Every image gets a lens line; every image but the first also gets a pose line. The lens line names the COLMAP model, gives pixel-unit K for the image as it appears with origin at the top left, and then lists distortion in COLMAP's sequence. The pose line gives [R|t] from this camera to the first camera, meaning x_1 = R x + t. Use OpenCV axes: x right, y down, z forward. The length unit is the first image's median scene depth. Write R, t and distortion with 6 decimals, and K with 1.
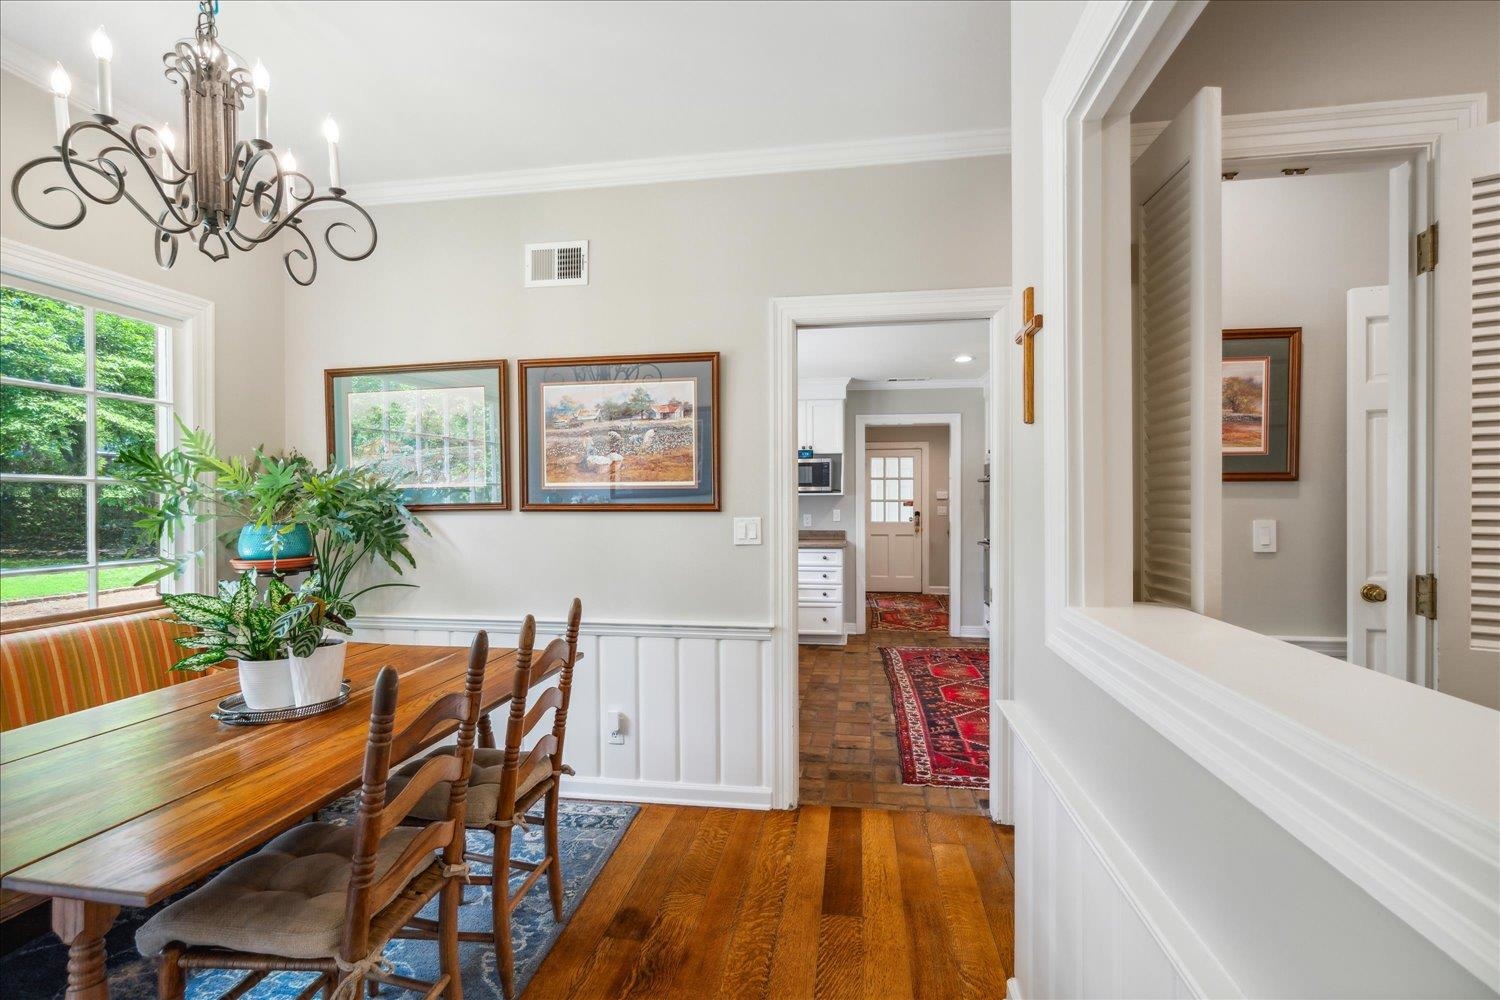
lens RADIAL K [[689.0, 0, 747.1], [0, 689.0, 503.3], [0, 0, 1]] dist [0.001875, -0.000067]
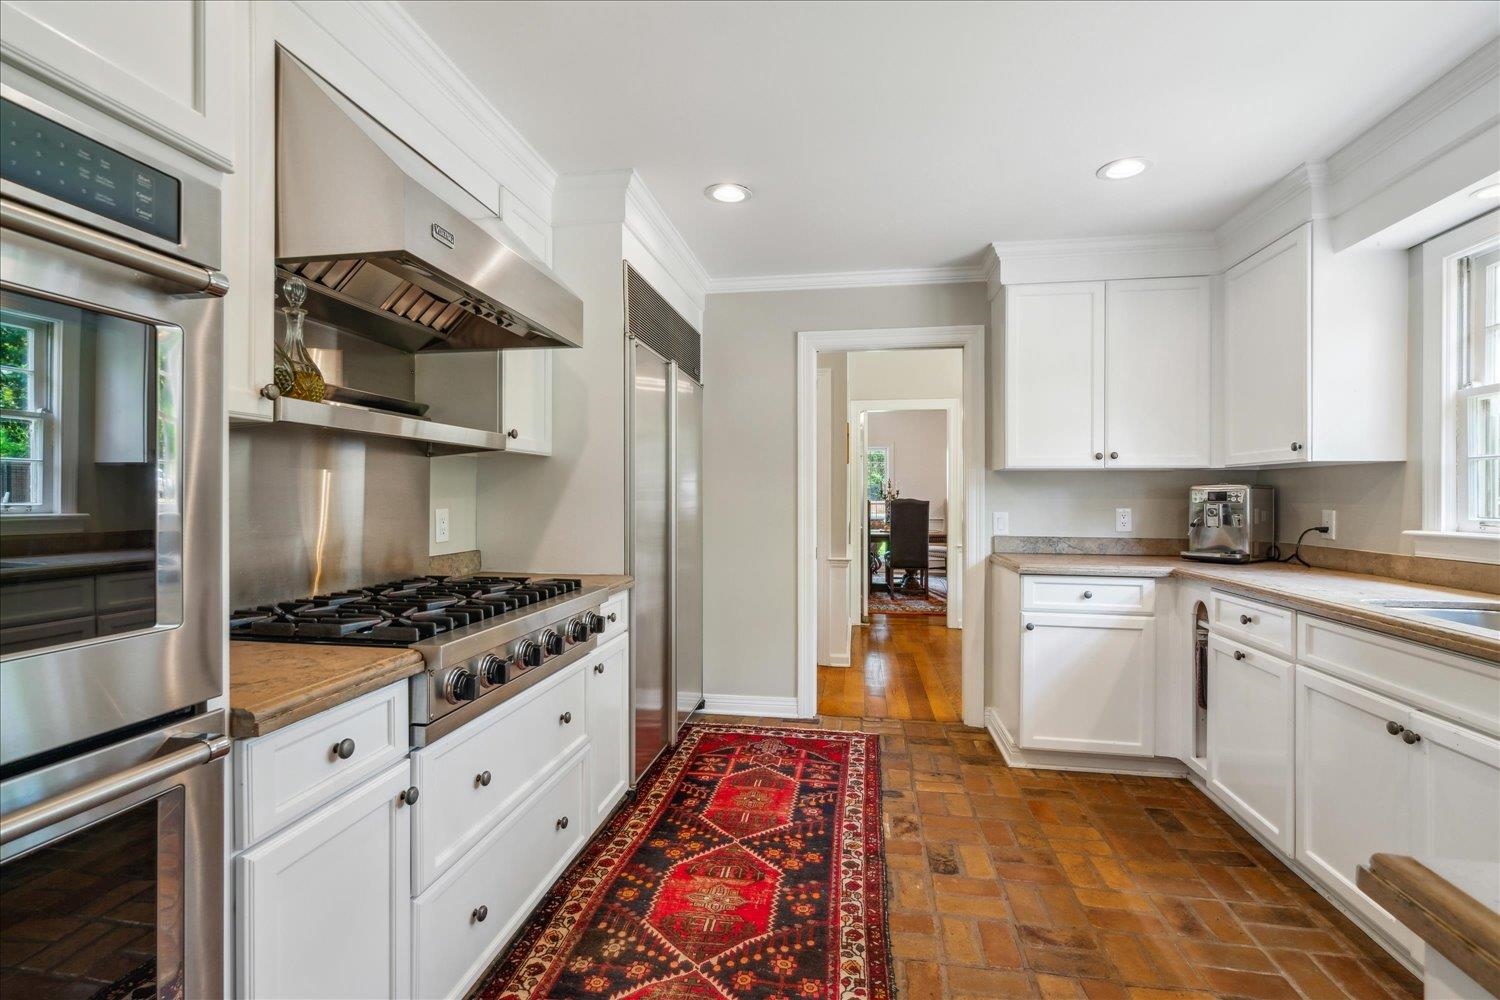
lens RADIAL K [[689.0, 0, 748.5], [0, 689.0, 497.8], [0, 0, 1]] dist [0.001875, -0.000067]
pose [[-0.999986, 0.004446, -0.002858, 0.345759], [0.004431, 0.999976, 0.005388, 0.012654], [0.002882, 0.005375, -0.999981, 1.665131]]
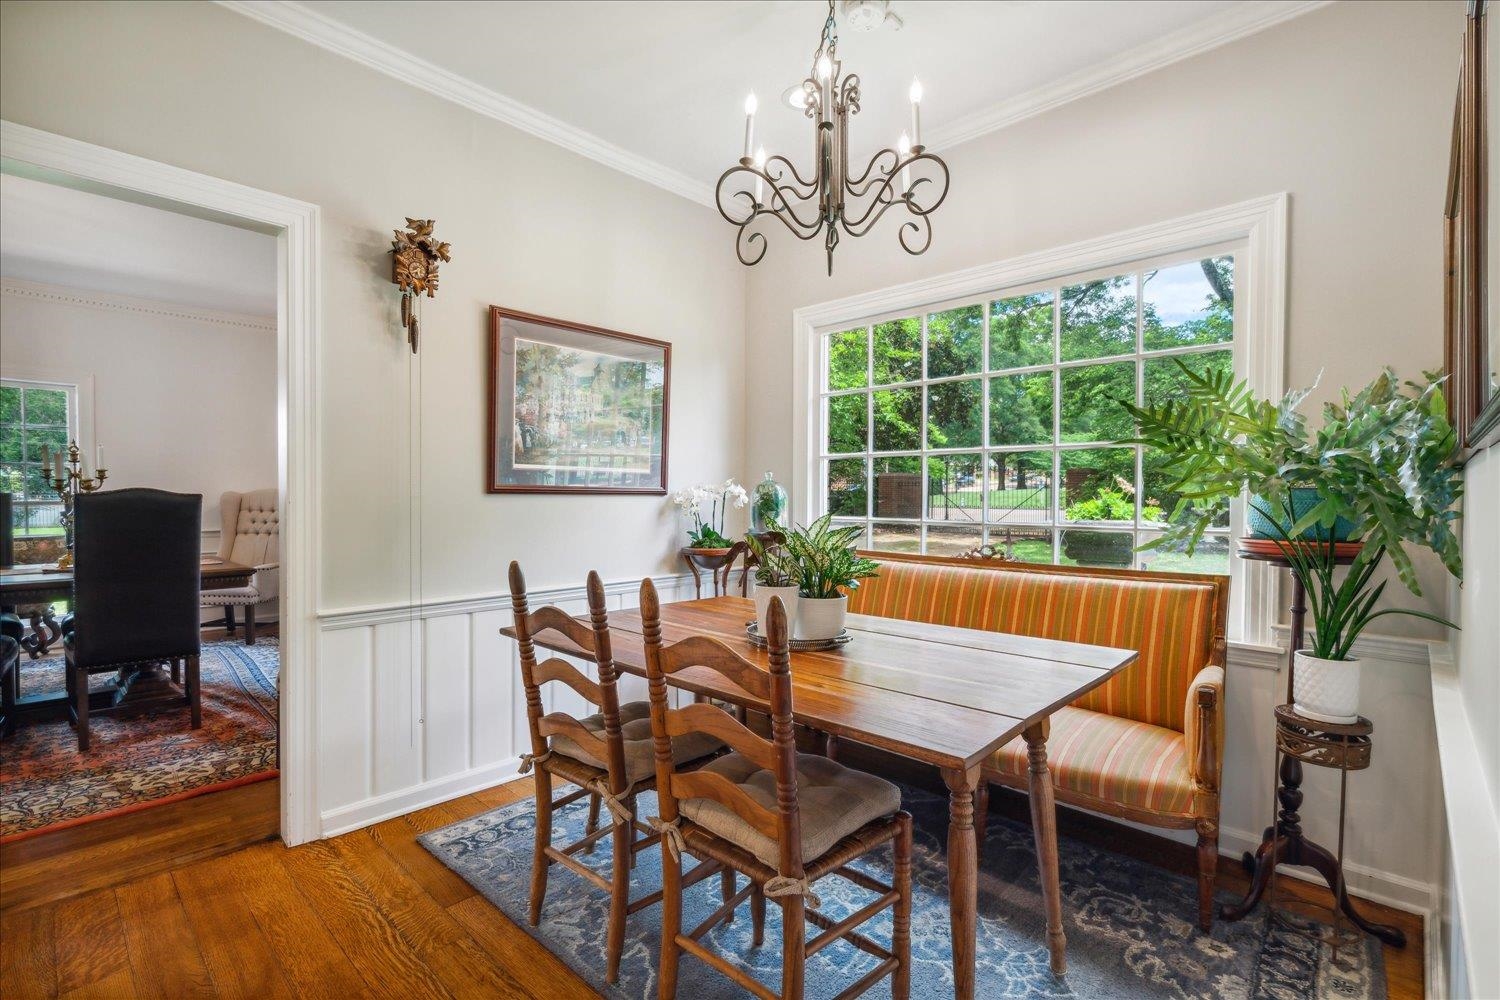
lens RADIAL K [[689.0, 0, 747.4], [0, 689.0, 498.1], [0, 0, 1]] dist [0.001875, -0.000067]
pose [[-0.573774, 0.013079, -0.818910, 0.301427], [-0.000923, 0.999862, 0.016616, 0.015251], [0.819013, 0.010290, -0.573682, 1.473035]]
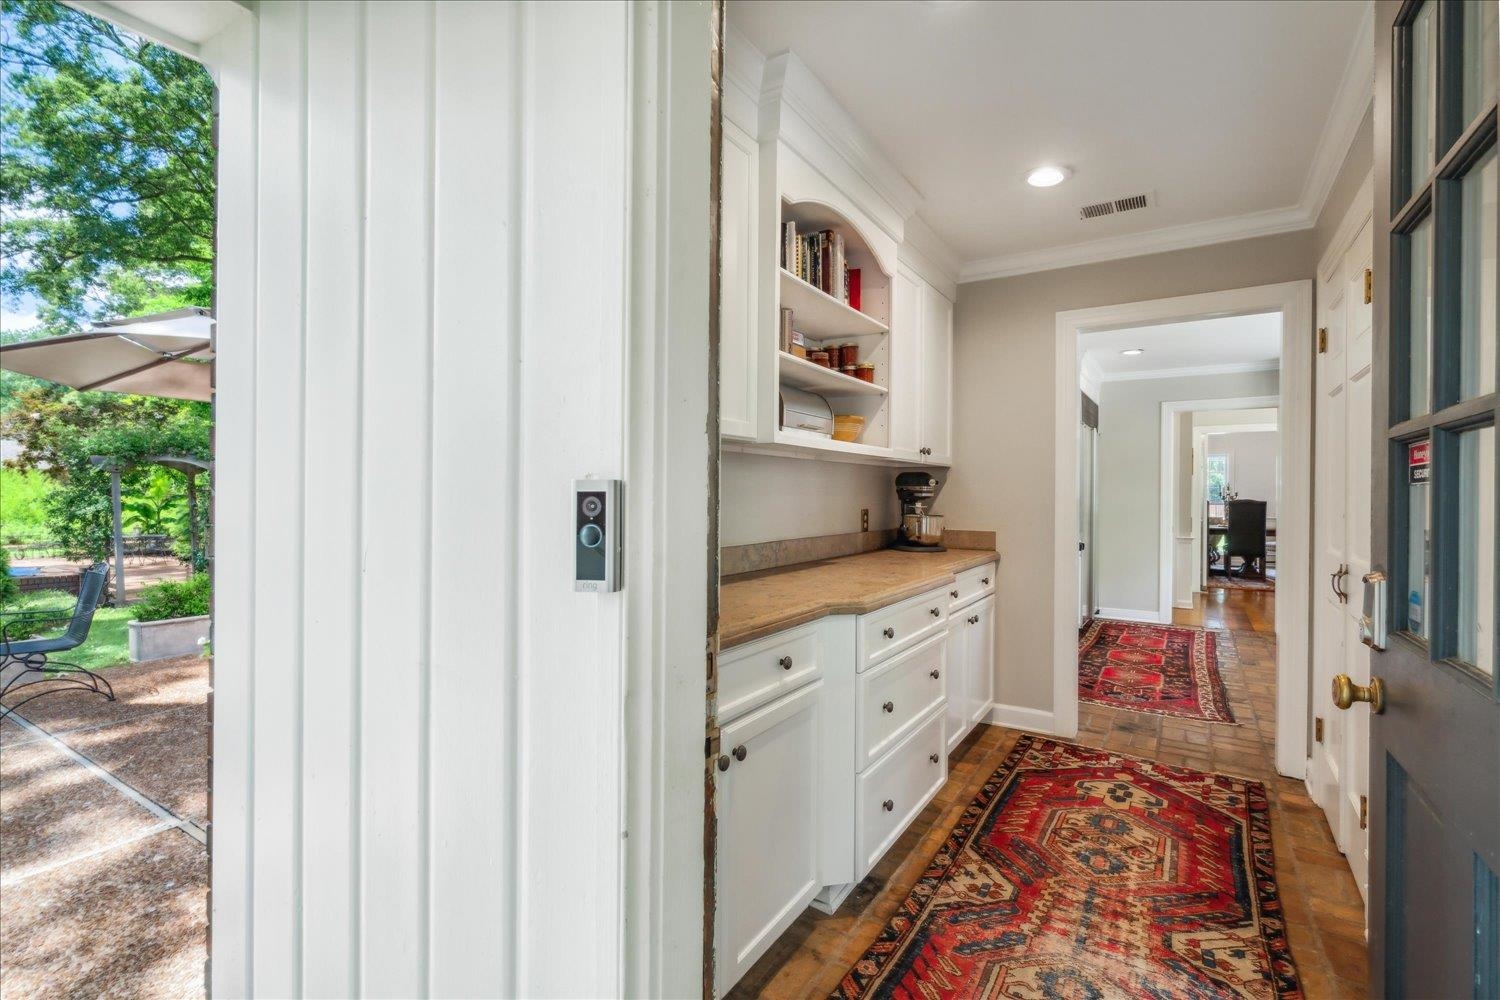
lens RADIAL K [[689.0, 0, 742.5], [0, 689.0, 494.2], [0, 0, 1]] dist [0.001875, -0.000067]
pose [[-0.914575, -0.004454, 0.404391, 0.381602], [-0.003737, 0.999990, 0.002561, 0.012218], [-0.404398, 0.000831, -0.914583, 1.859294]]
